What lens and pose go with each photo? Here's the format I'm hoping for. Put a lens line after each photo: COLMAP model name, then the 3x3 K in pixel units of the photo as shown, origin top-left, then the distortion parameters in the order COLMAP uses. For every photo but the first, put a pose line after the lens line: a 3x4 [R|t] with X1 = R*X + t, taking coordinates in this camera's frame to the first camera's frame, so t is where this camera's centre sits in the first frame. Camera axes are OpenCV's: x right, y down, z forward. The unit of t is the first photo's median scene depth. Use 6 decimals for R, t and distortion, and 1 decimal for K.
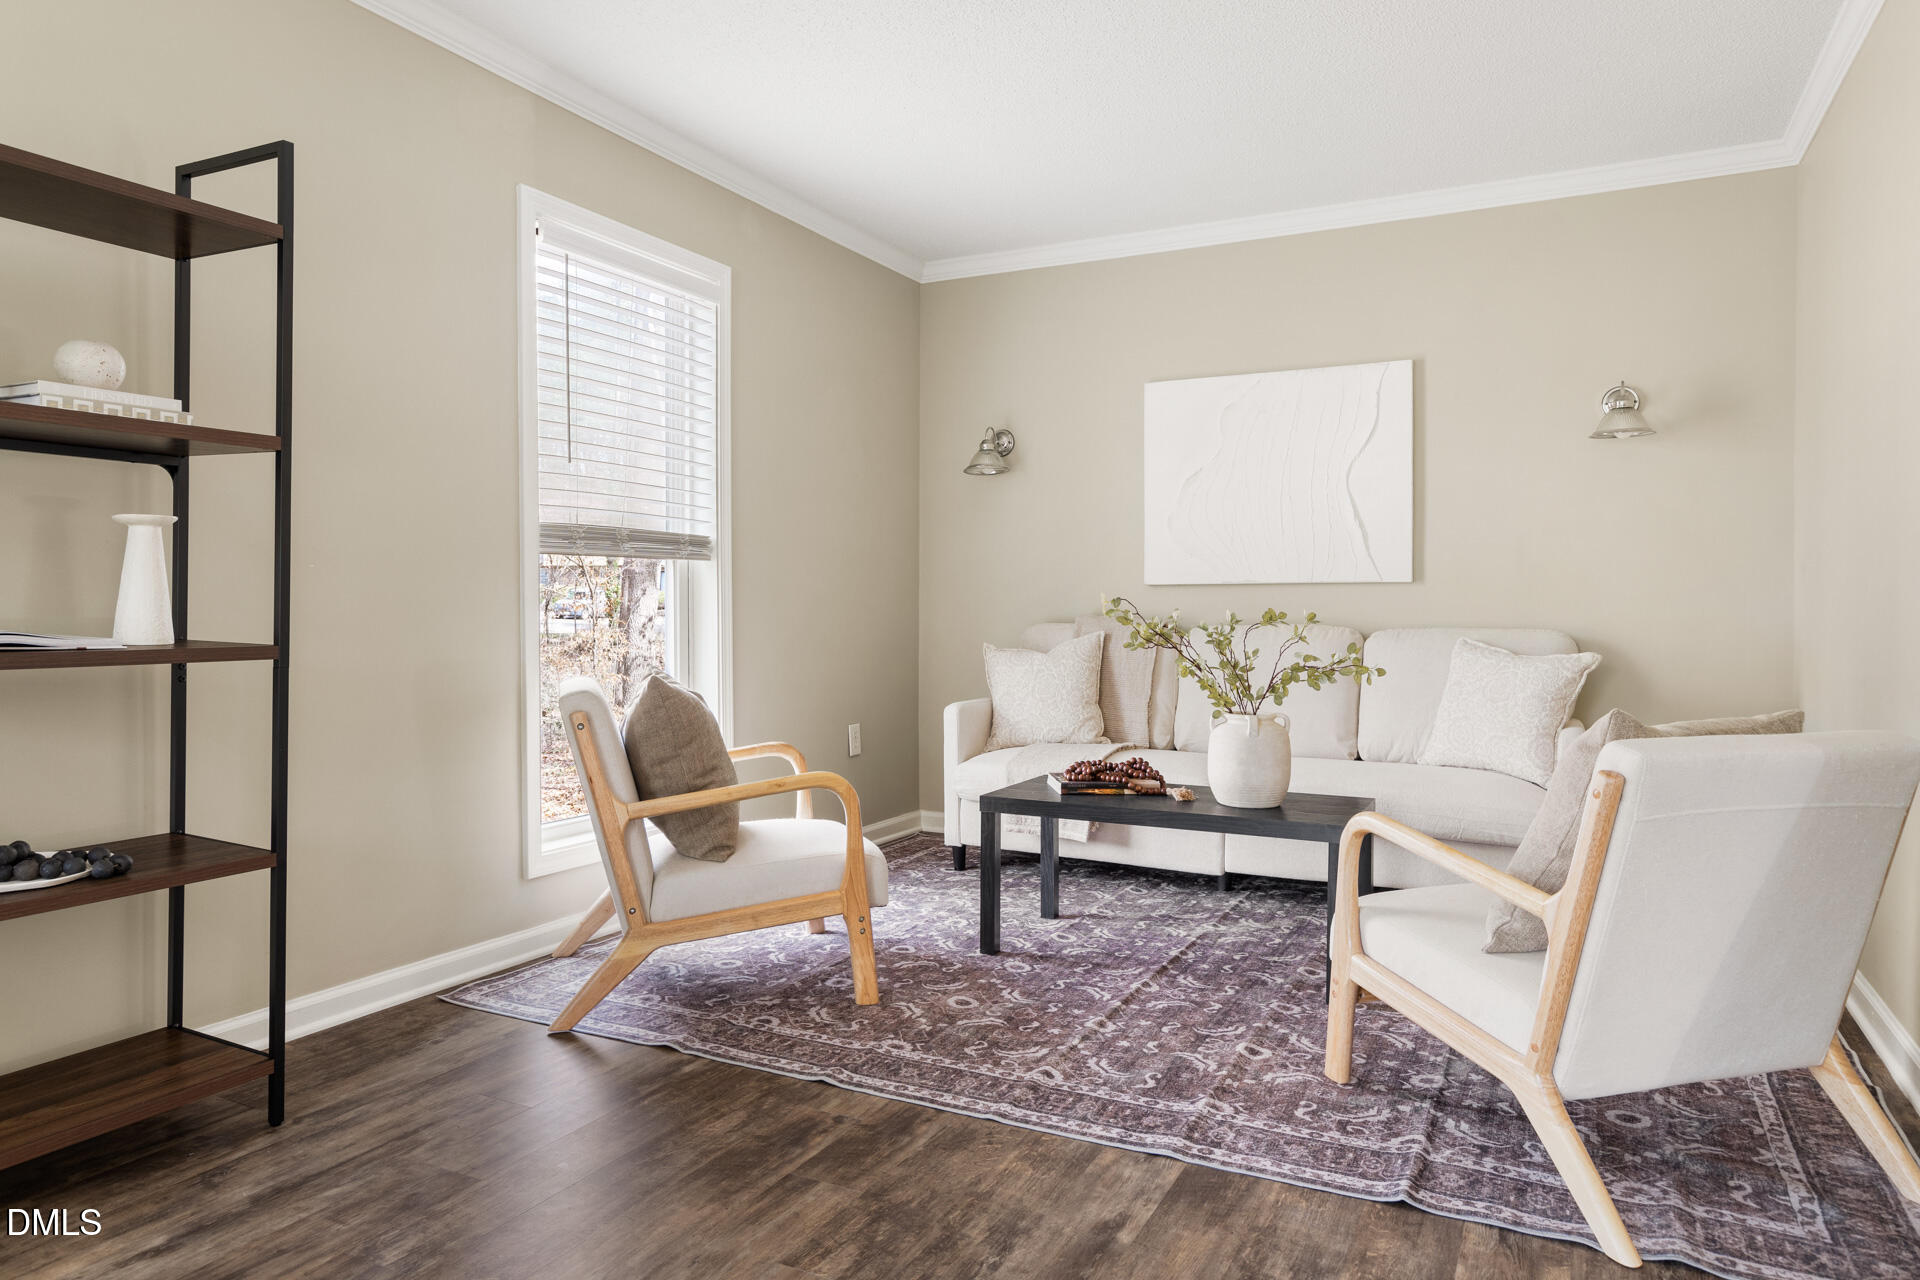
lens RADIAL K [[1092.8, 0, 968.0], [0, 1092.8, 630.8], [0, 0, 1]] dist [-0.000019, 0.002402]
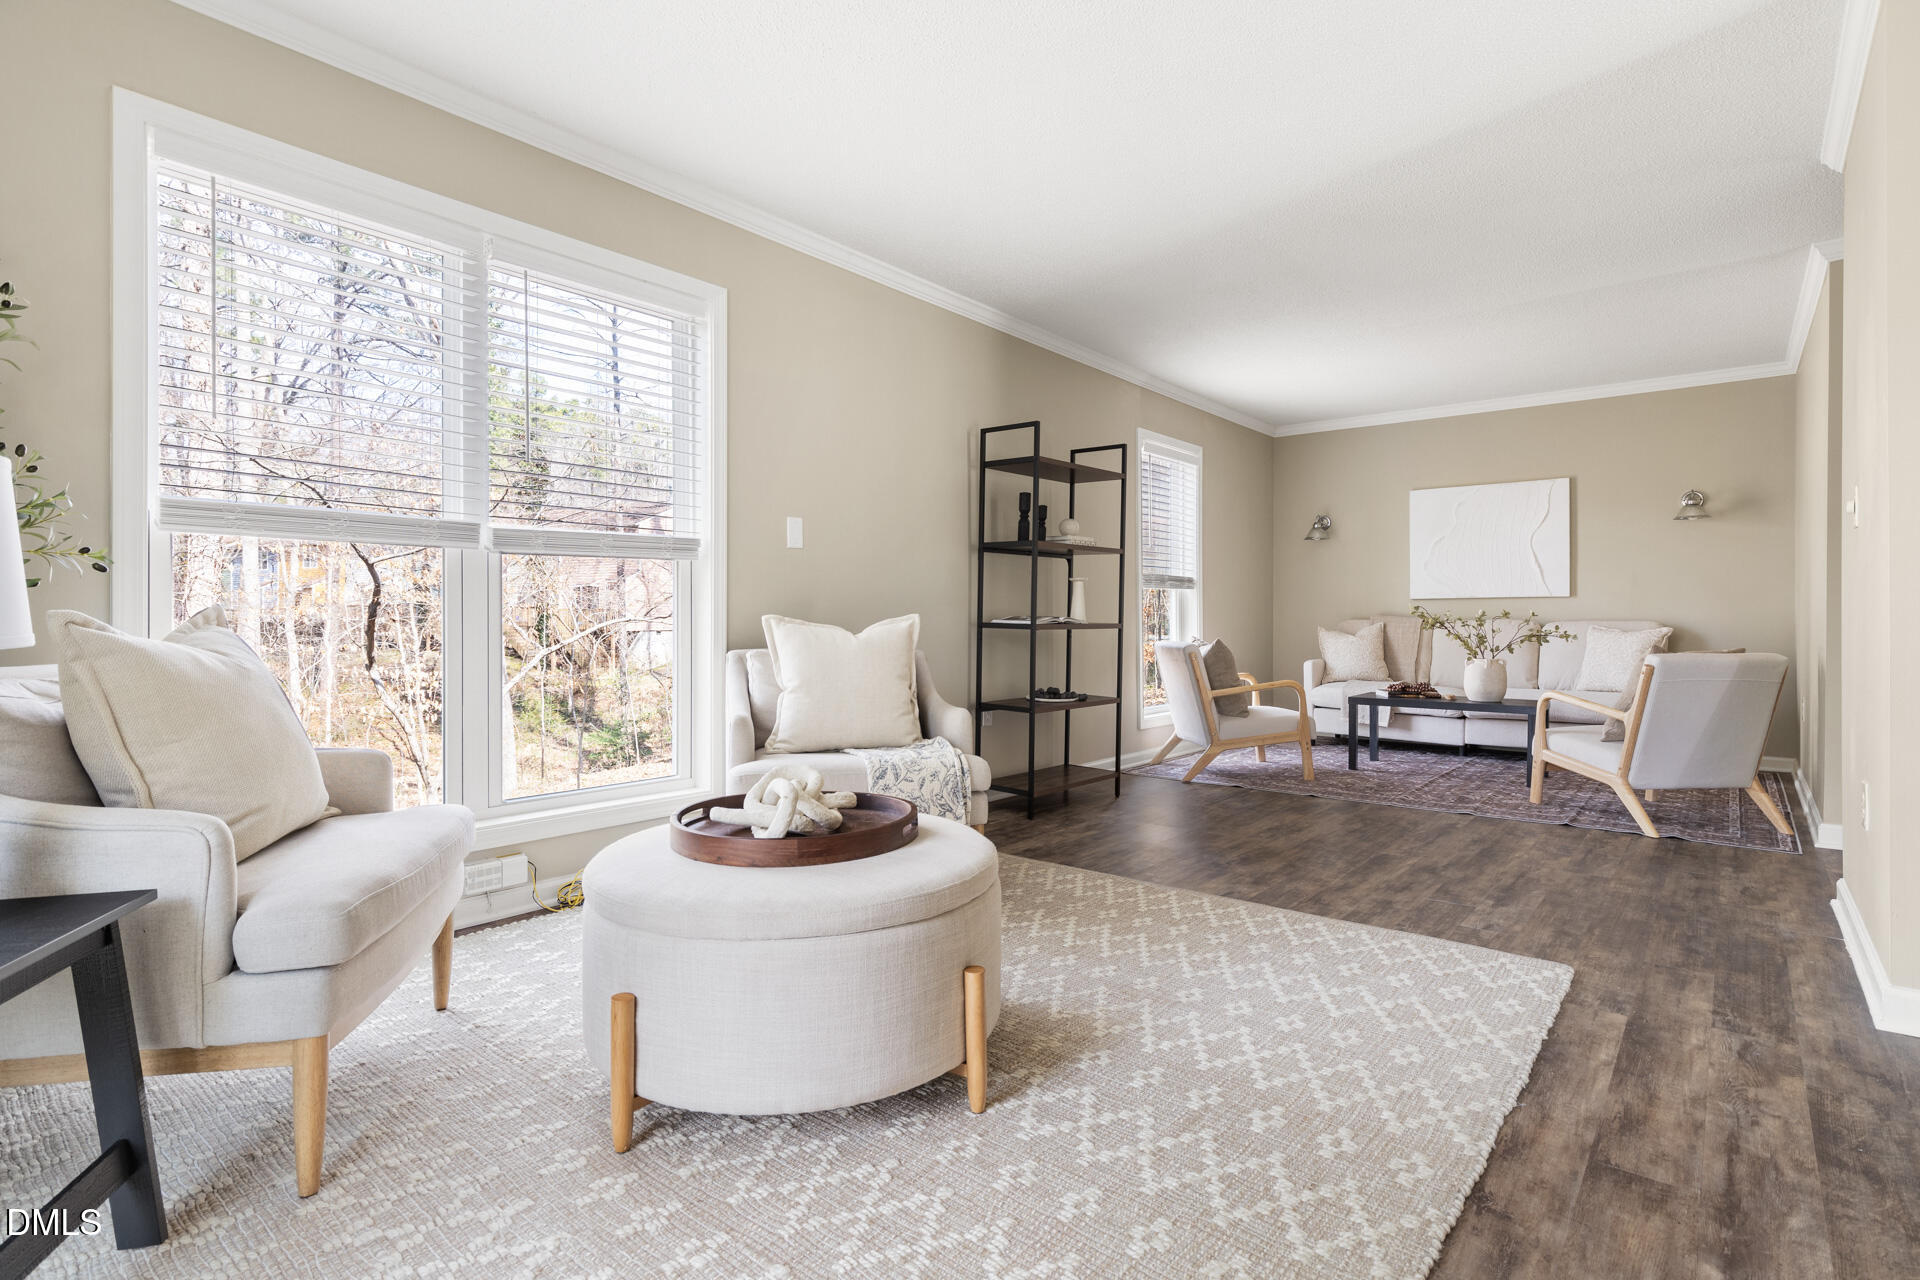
lens RADIAL K [[946.8, 0, 944.4], [0, 946.8, 634.9], [0, 0, 1]] dist [0.009842, -0.000729]
pose [[0.980991, -0.001022, -0.194049, -0.410232], [0.000540, 0.999997, -0.002536, 0.031926], [0.194051, 0.002383, 0.980988, -1.006689]]
